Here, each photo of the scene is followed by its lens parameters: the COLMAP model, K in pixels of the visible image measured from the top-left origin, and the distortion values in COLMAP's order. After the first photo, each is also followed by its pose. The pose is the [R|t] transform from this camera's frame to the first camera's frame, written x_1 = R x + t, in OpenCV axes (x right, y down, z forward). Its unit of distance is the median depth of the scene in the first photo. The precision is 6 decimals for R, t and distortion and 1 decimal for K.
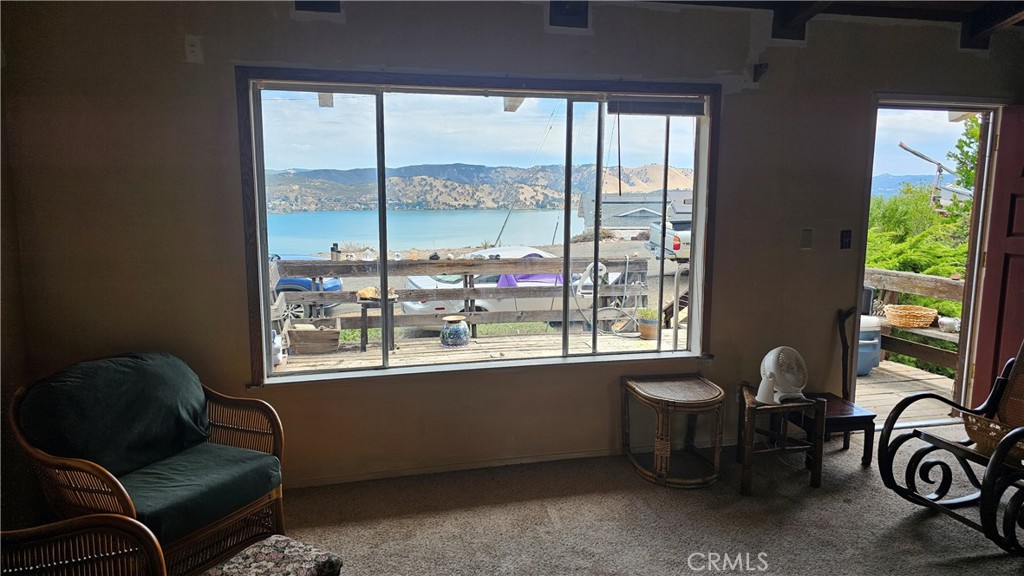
lens RADIAL K [[691.8, 0, 511.5], [0, 691.8, 281.6], [0, 0, 1]] dist [0.047228, -0.049172]
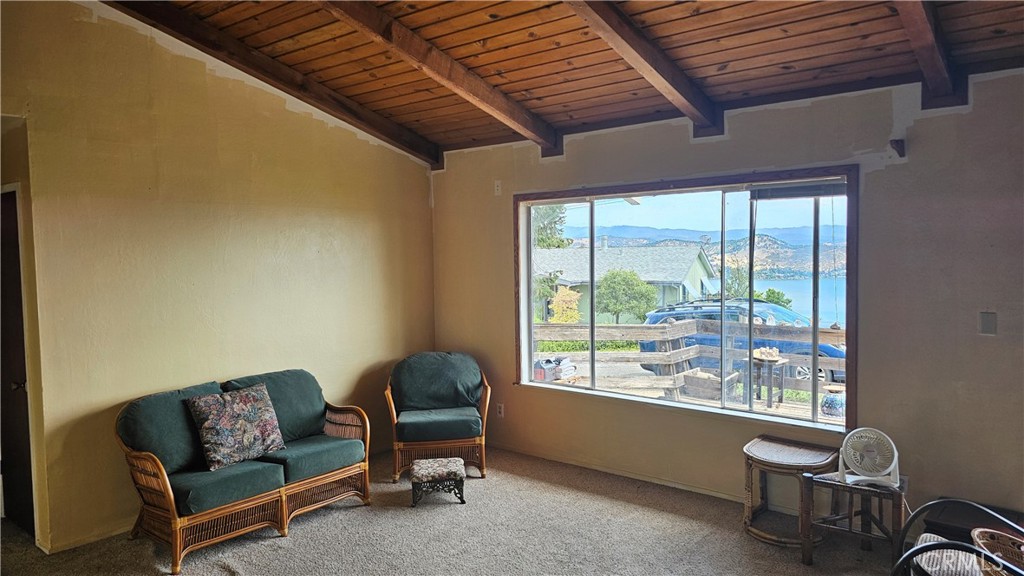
lens RADIAL K [[691.8, 0, 508.7], [0, 691.8, 285.1], [0, 0, 1]] dist [0.047228, -0.049172]
pose [[0.588974, 0.028207, -0.807660, 0.841491], [-0.100939, 0.994132, -0.038889, -0.015340], [0.801823, 0.104429, 0.588365, 0.005131]]
